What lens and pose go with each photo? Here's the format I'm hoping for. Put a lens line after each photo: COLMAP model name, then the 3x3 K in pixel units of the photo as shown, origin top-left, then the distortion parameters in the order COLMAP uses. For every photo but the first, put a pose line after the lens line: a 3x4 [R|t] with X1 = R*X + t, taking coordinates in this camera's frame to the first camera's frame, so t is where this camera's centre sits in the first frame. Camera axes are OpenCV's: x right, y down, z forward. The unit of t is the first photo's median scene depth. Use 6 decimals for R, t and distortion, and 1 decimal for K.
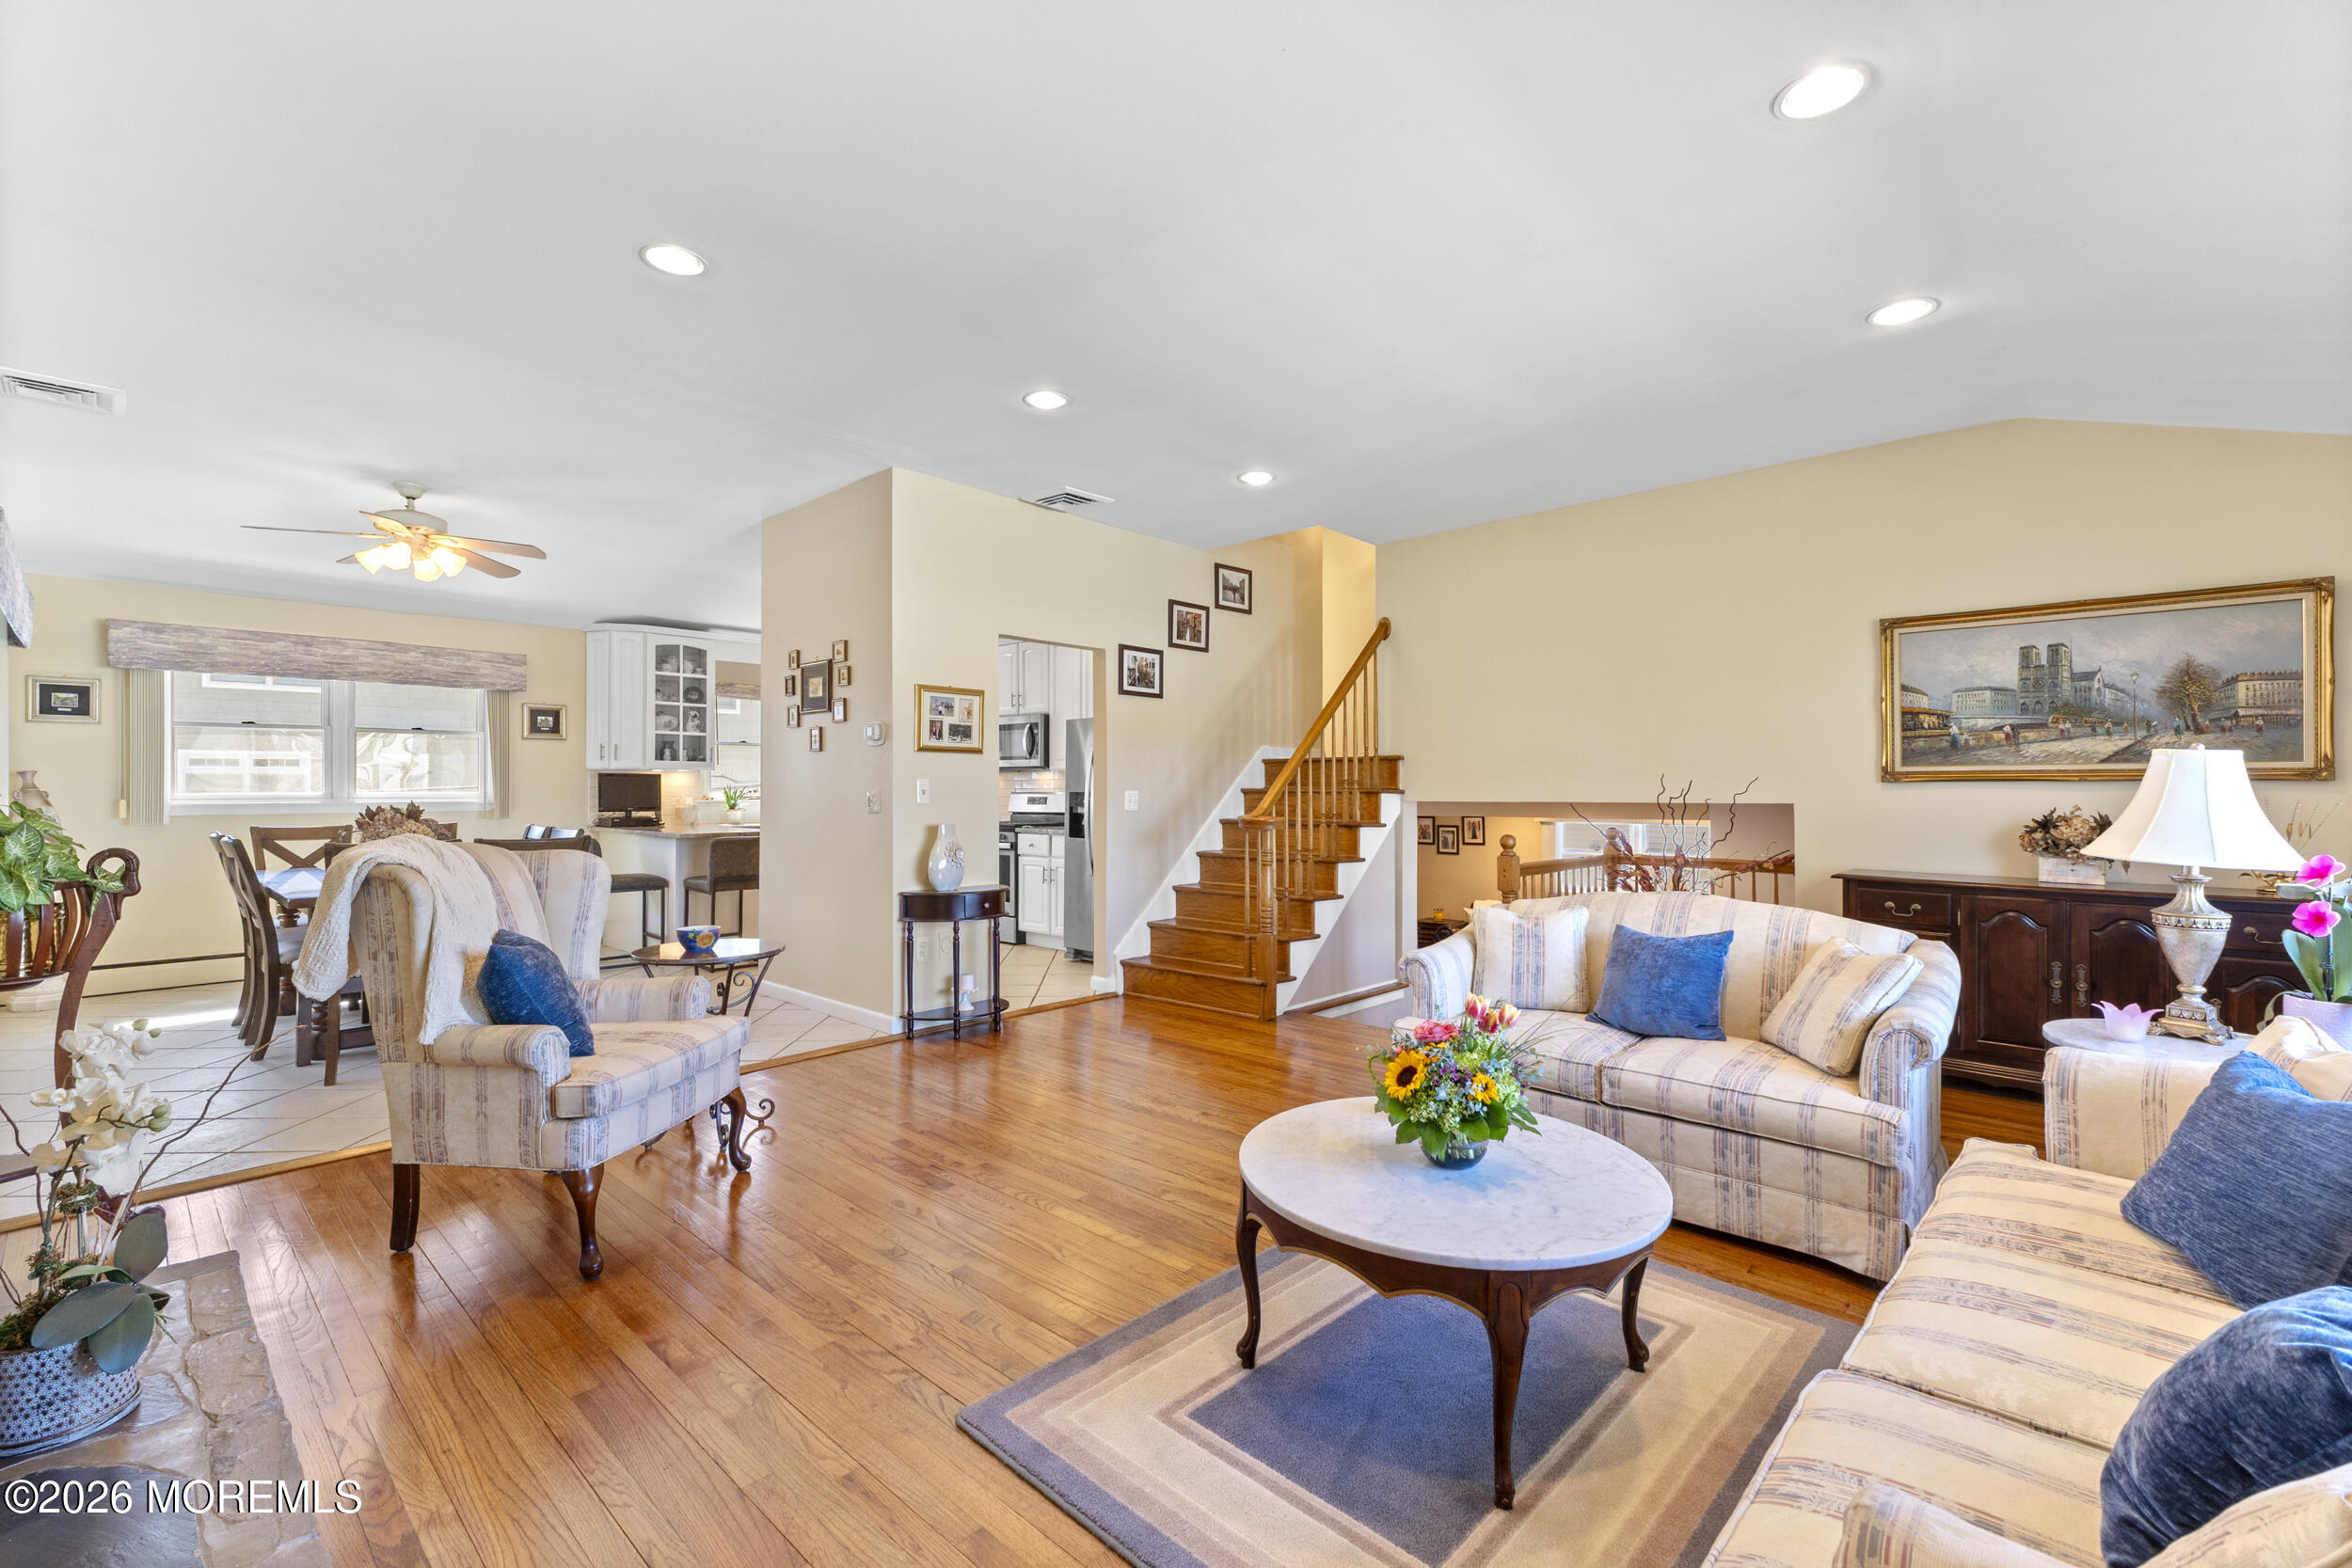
lens RADIAL K [[990.0, 0, 1176.0], [0, 990.0, 784.0], [0, 0, 1]] dist [0.000820, 0.000174]
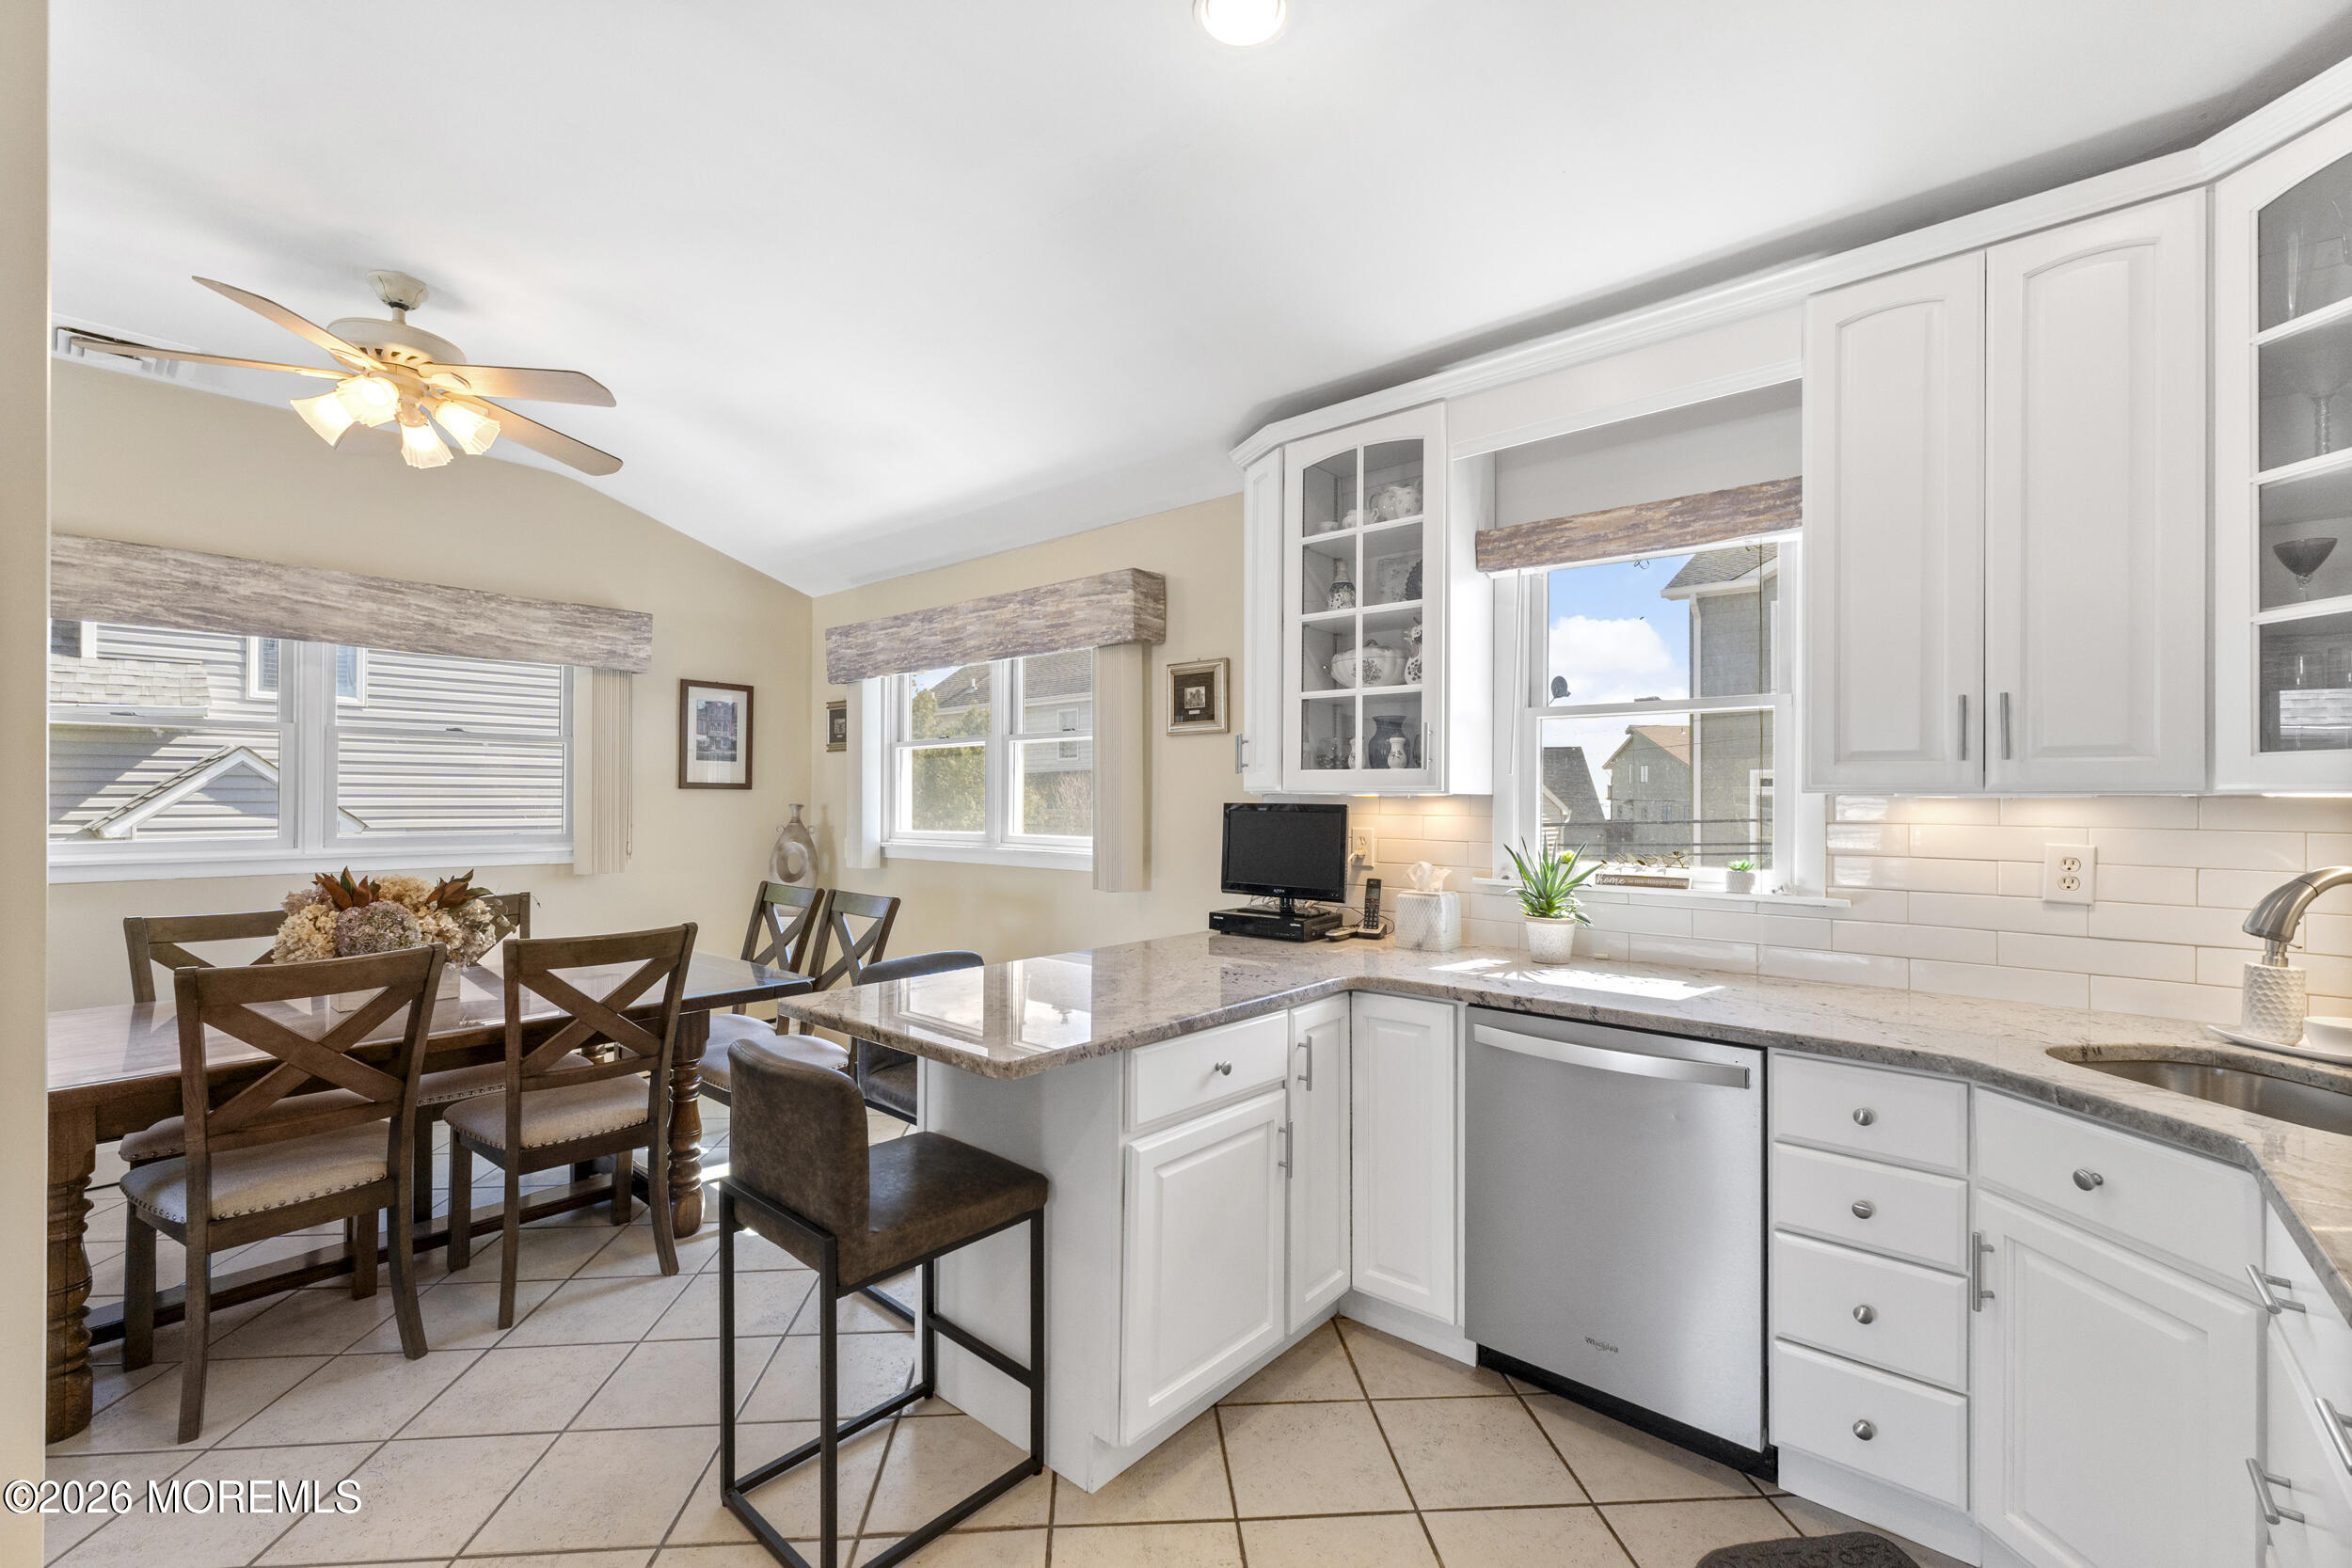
lens RADIAL K [[990.3, 0, 1174.3], [0, 990.3, 791.6], [0, 0, 1]] dist [0.003821, 0.000811]
pose [[0.028361, -0.004748, -0.999586, -0.208980], [0.002070, 0.999987, -0.004691, -0.019798], [0.999596, -0.001936, 0.028371, 1.369030]]
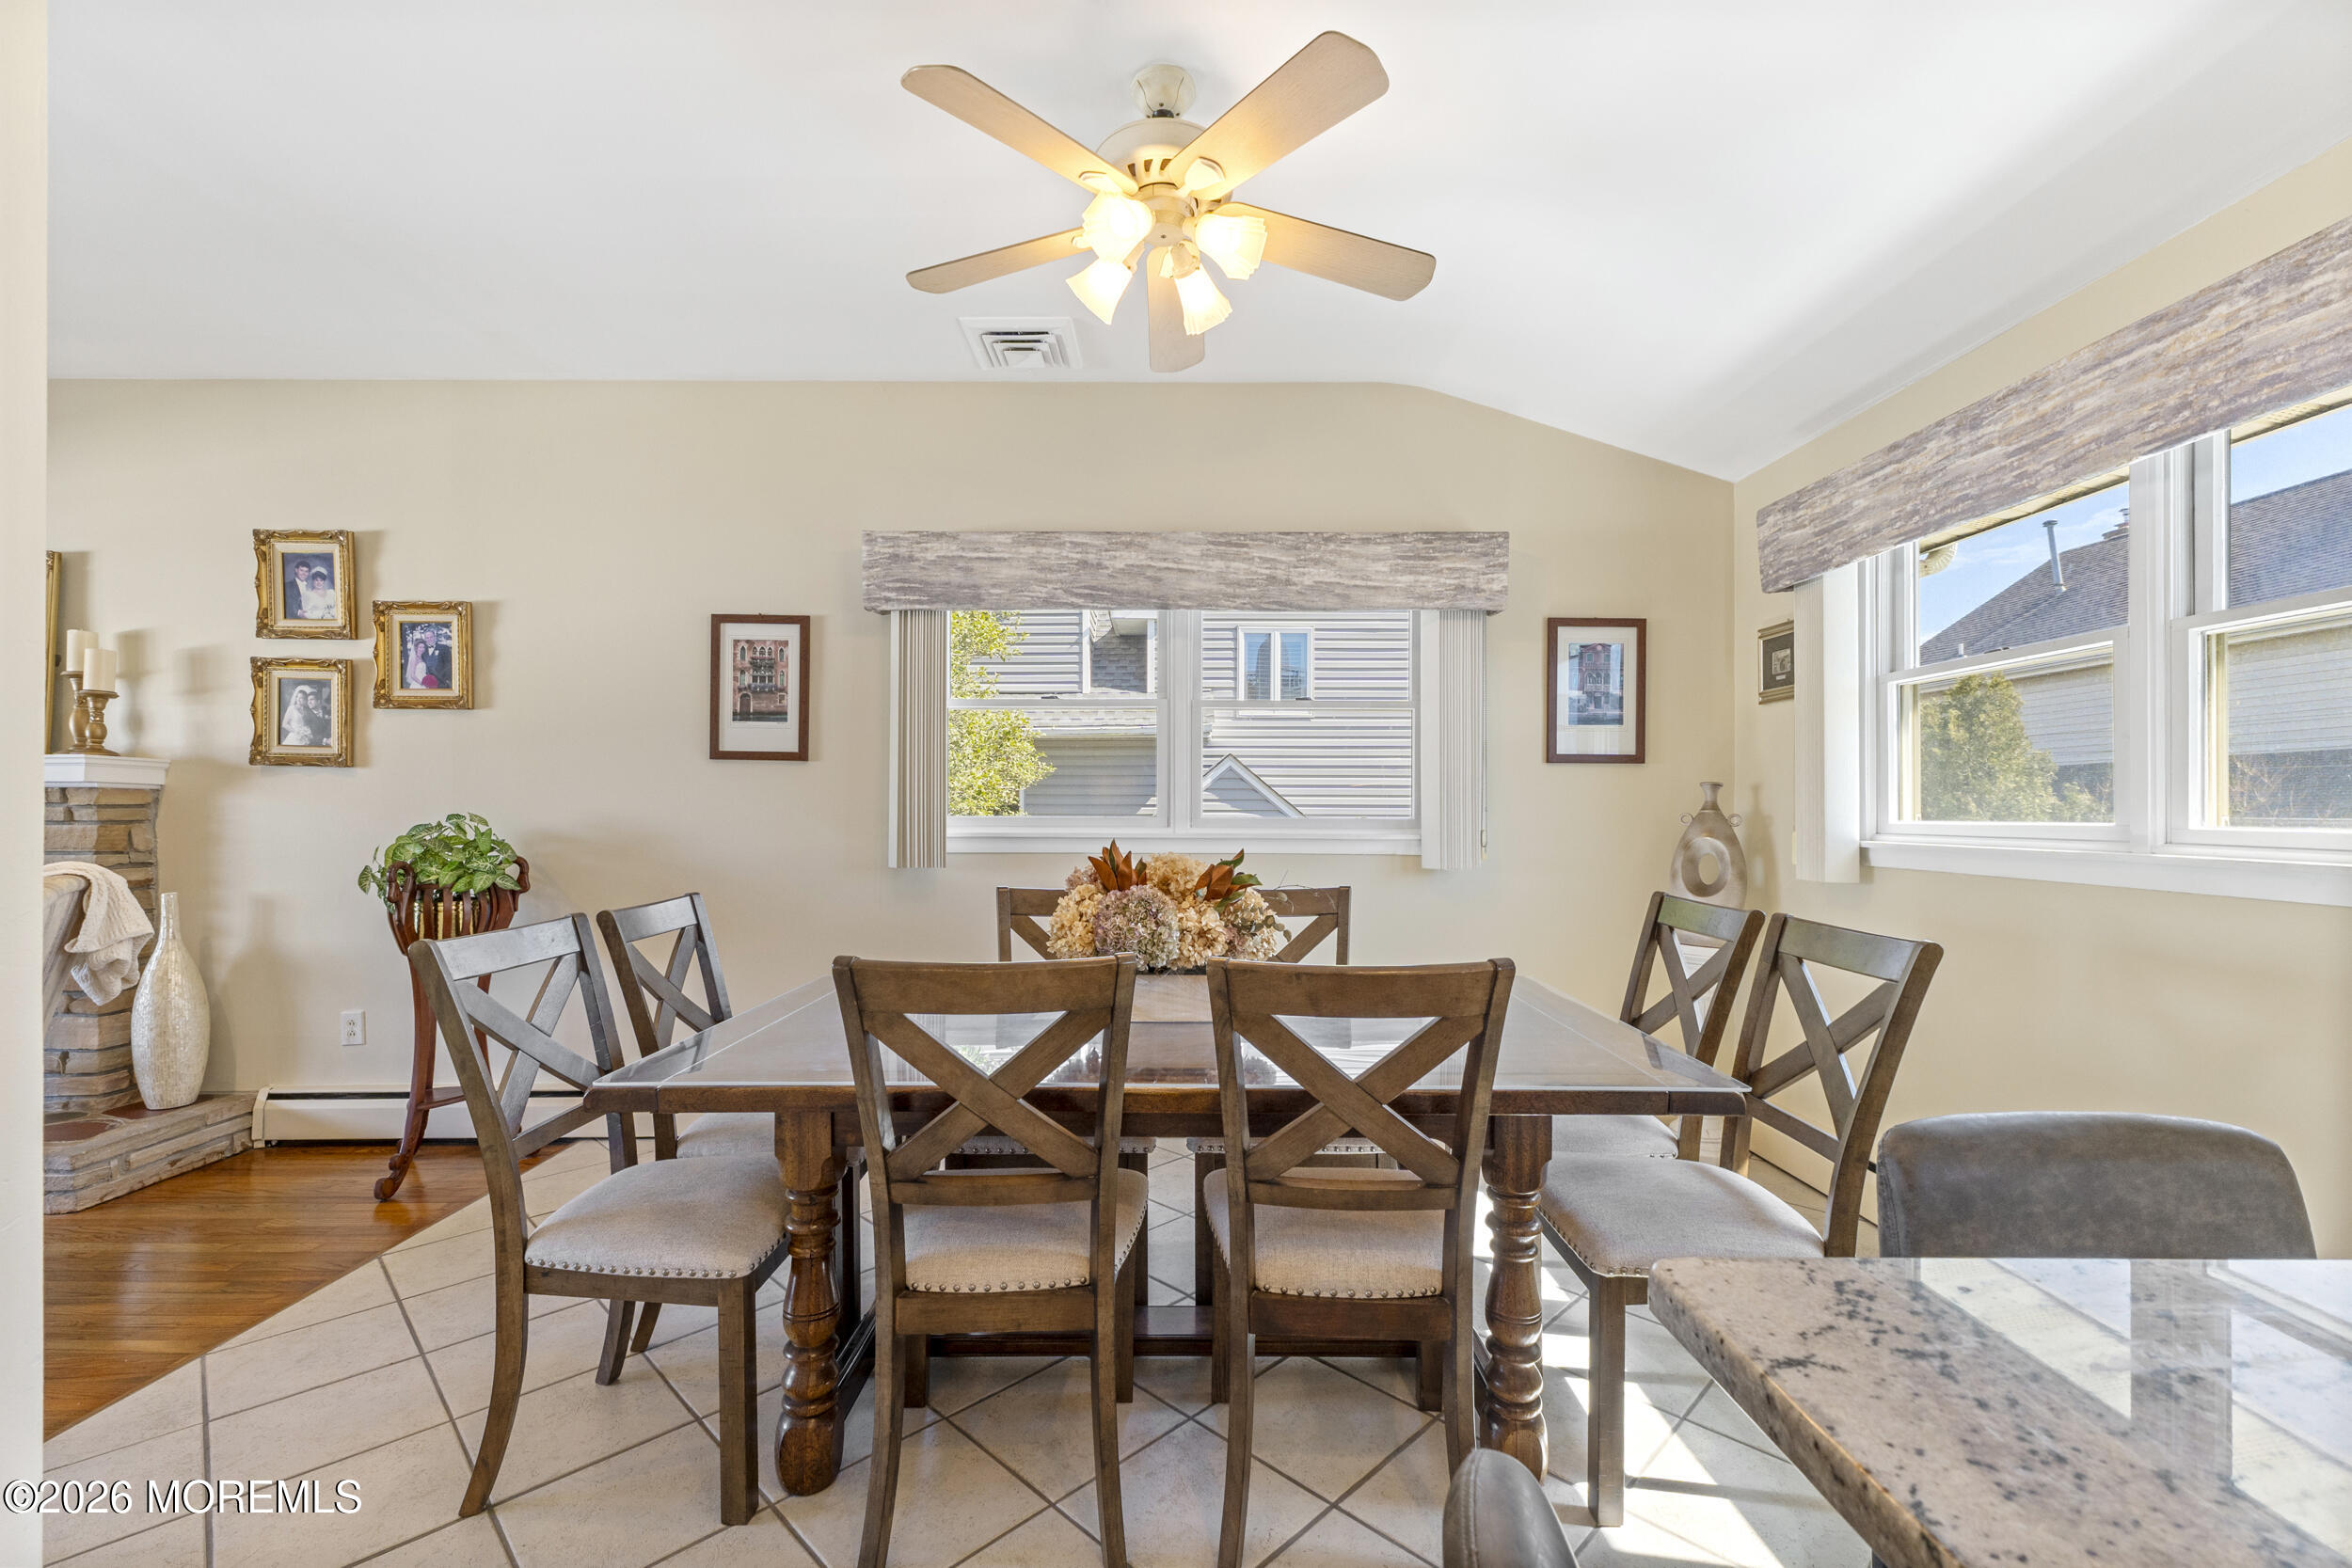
lens RADIAL K [[989.5, 0, 1179.1], [0, 989.5, 799.0], [0, 0, 1]] dist [0.003976, 0.000234]
pose [[-0.737250, -0.003706, -0.675610, -0.479682], [0.003343, 0.999953, -0.009134, 0.003221], [0.675612, -0.008993, -0.737203, 1.274411]]
